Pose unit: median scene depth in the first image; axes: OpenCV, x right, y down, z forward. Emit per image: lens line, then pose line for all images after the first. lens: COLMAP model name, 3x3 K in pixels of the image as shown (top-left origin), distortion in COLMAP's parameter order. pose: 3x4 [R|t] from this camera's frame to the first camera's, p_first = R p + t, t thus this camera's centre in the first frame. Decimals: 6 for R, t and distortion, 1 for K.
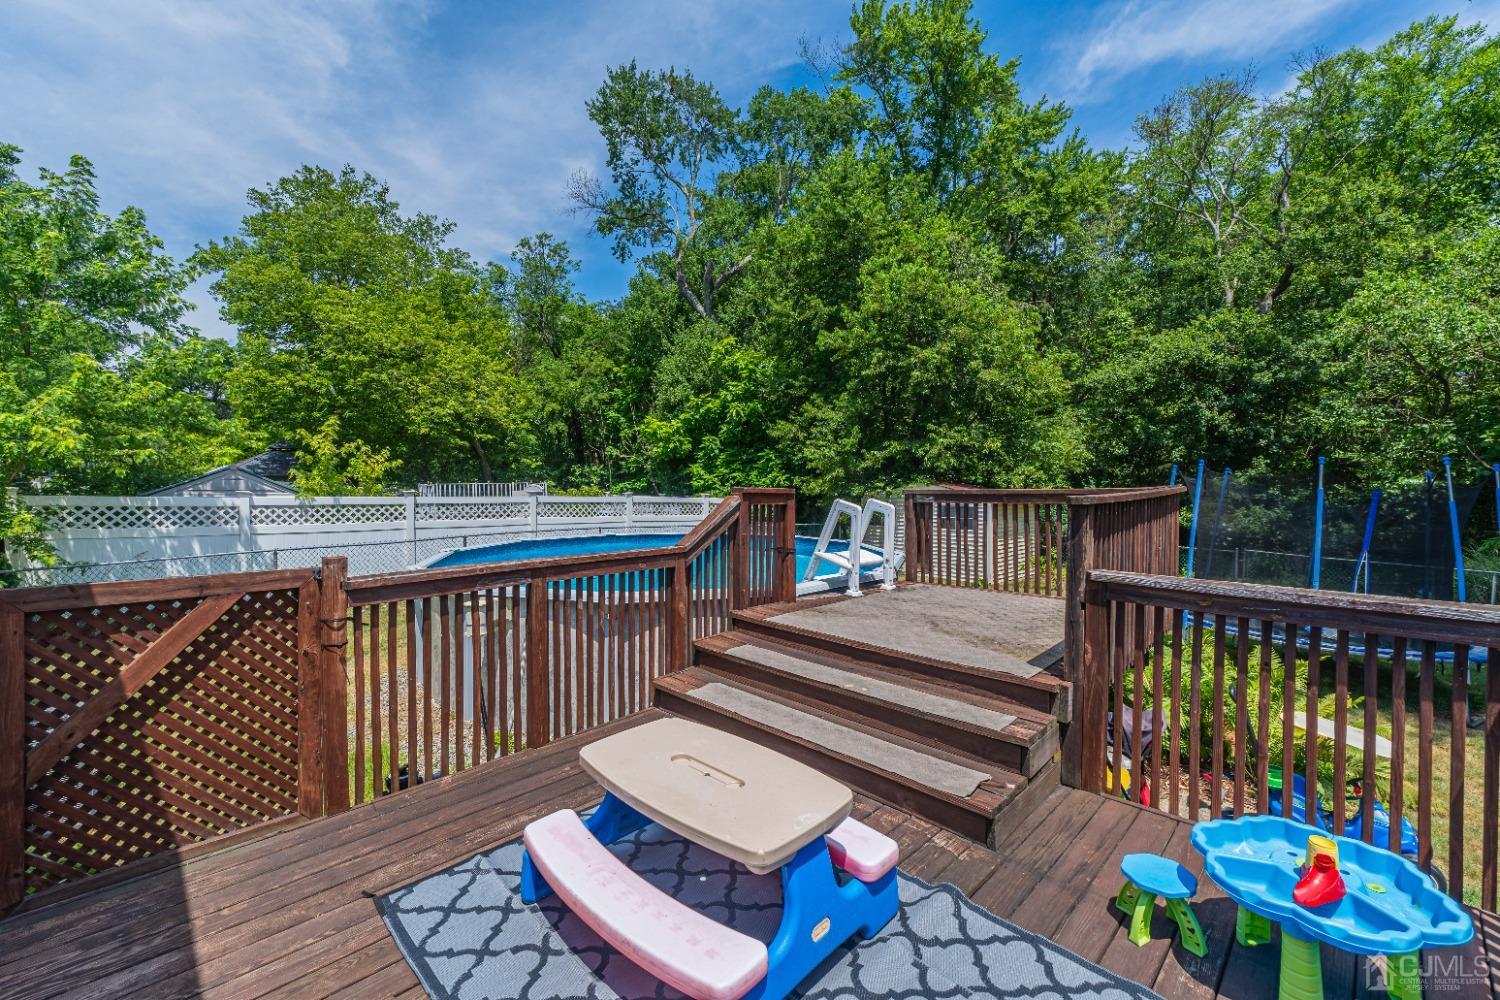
lens RADIAL K [[632.9, 0, 750.4], [0, 632.9, 494.7], [0, 0, 1]] dist [0.001221, 0.000160]
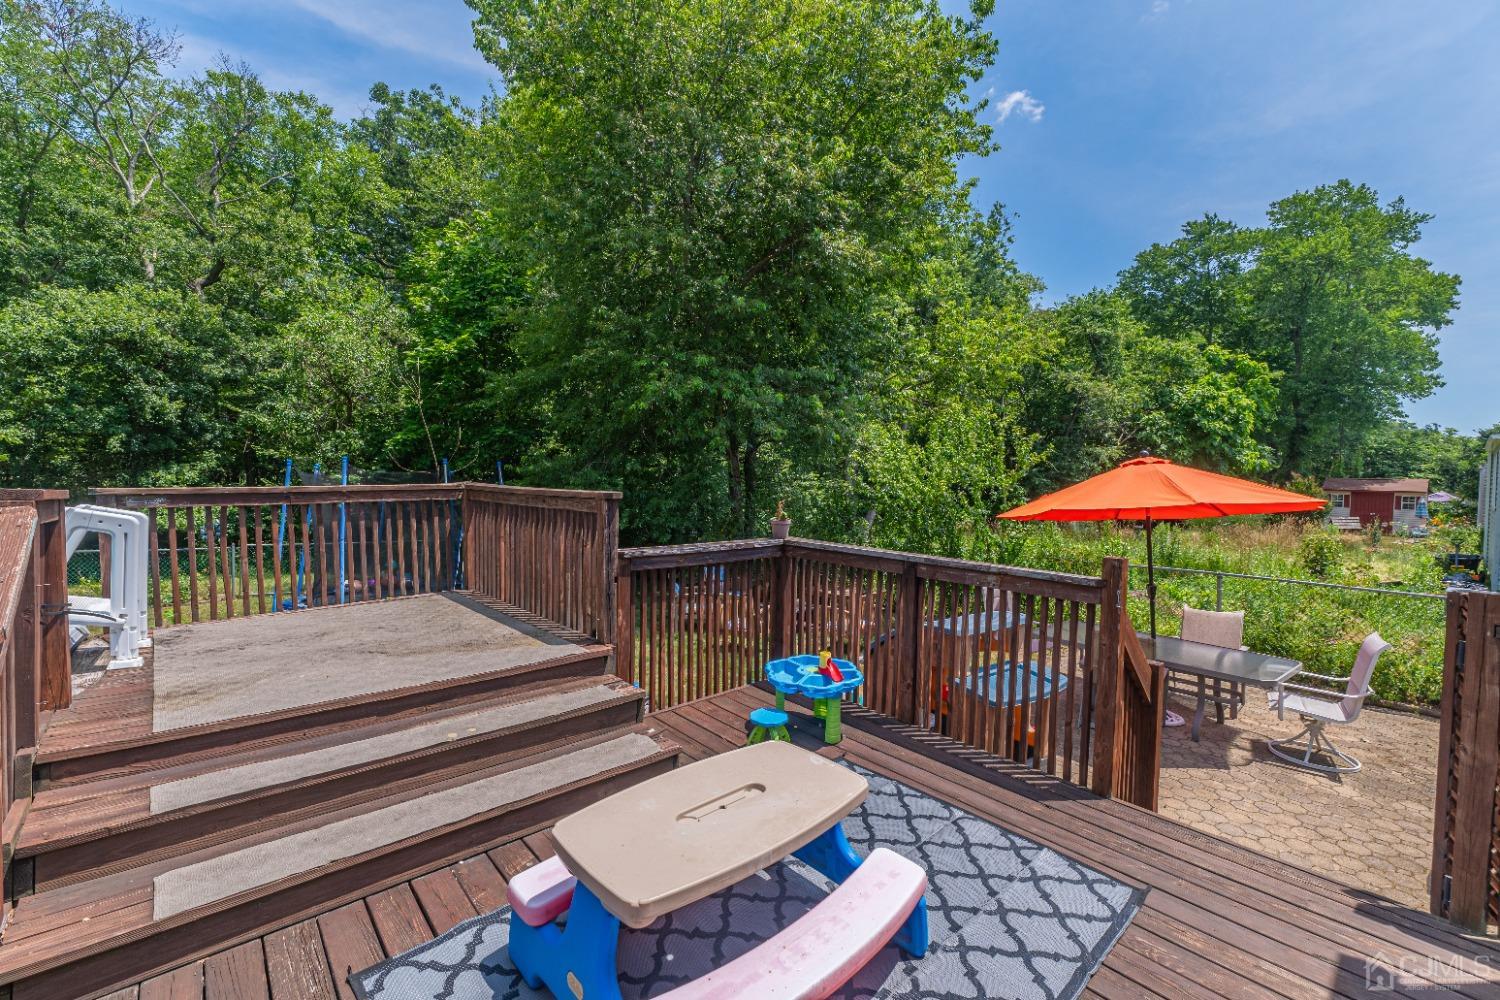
lens RADIAL K [[628.3, 0, 745.9], [0, 628.3, 511.8], [0, 0, 1]] dist [0.001547, 0.000119]
pose [[0.059114, -0.049719, 0.997012, -0.189805], [0.013038, 0.998712, 0.049030, -0.004167], [-0.998166, 0.010101, 0.059686, 0.185352]]
